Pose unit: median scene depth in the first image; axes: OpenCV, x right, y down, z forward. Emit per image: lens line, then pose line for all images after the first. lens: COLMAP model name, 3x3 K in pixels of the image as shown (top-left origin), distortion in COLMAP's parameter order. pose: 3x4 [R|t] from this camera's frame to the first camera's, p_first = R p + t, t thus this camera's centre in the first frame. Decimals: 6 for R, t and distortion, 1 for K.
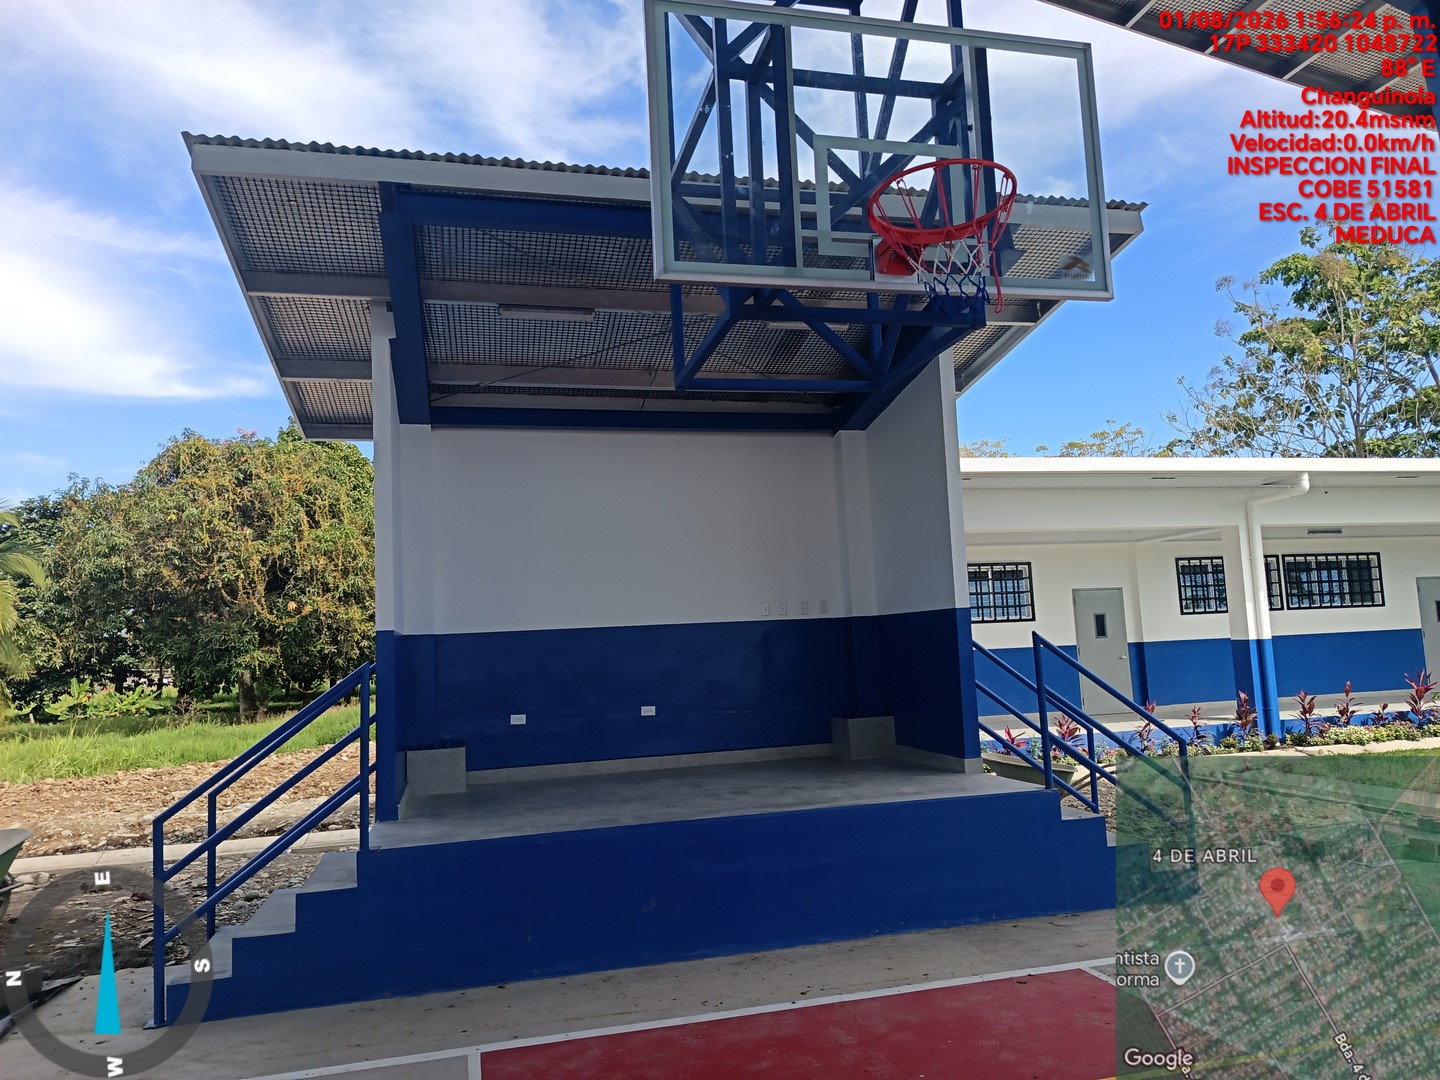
lens RADIAL K [[1072.4, 0, 720.0], [0, 1072.4, 540.0], [0, 0, 1]] dist [-0.001063, -0.005183]
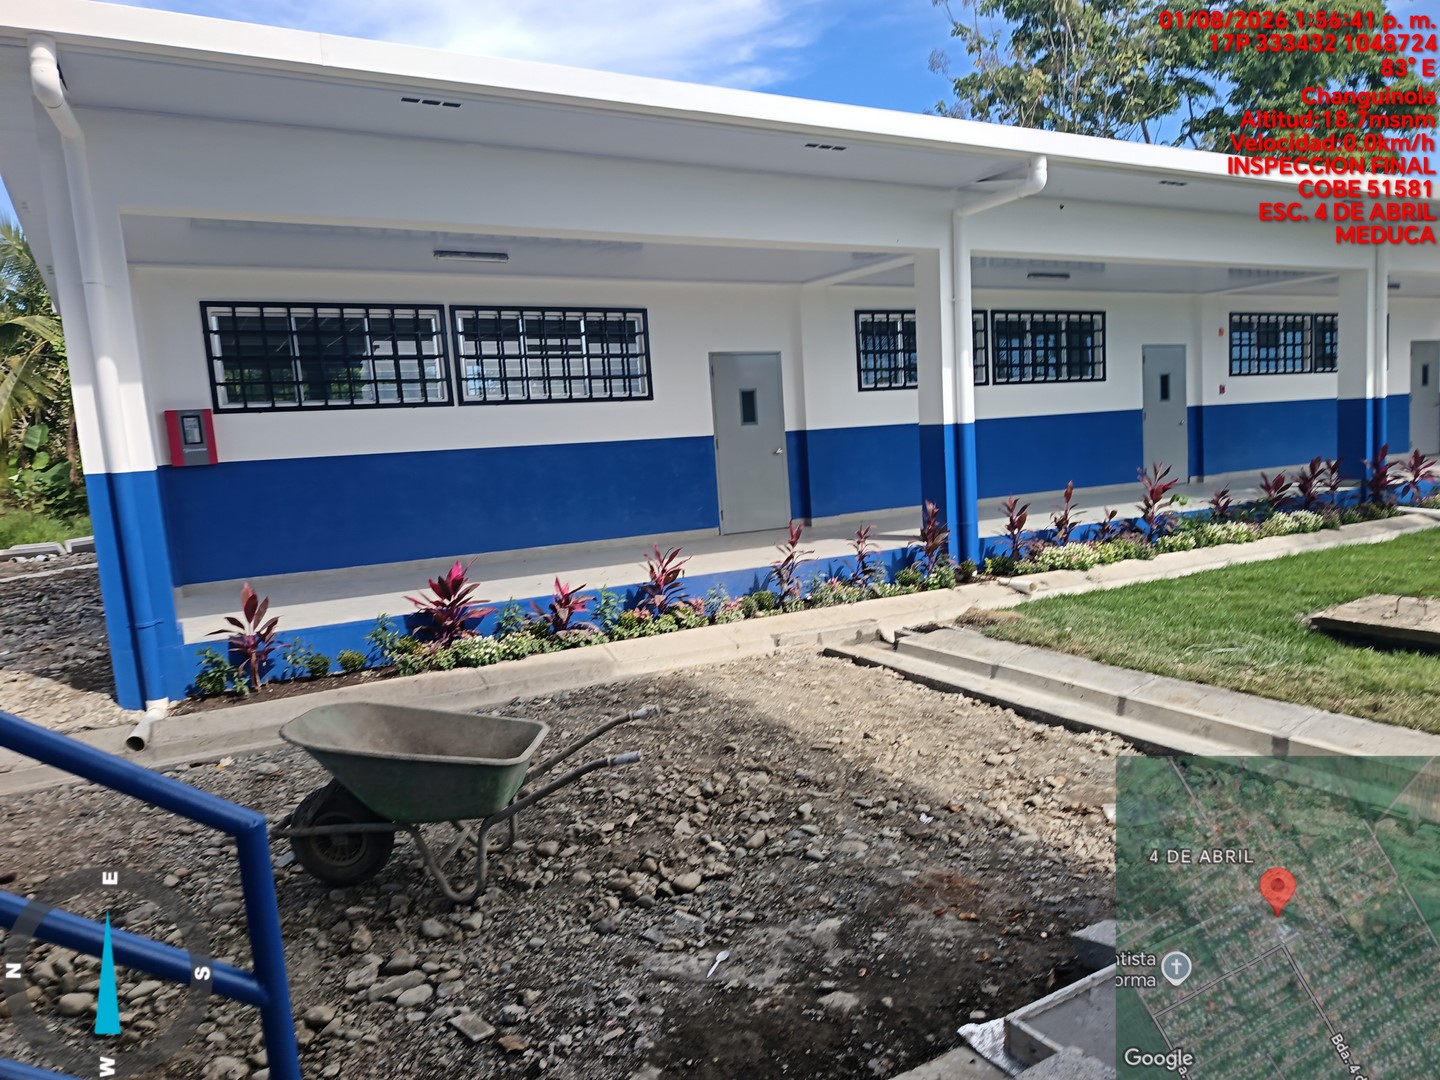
lens RADIAL K [[1089.4, 0, 720.0], [0, 1089.4, 540.0], [0, 0, 1]] dist [0.166199, -0.301443]
pose [[0.967014, -0.033198, 0.252550, 0.158548], [-0.014898, 0.982402, 0.186181, 0.033921], [-0.254287, -0.183802, 0.949502, 0.321872]]
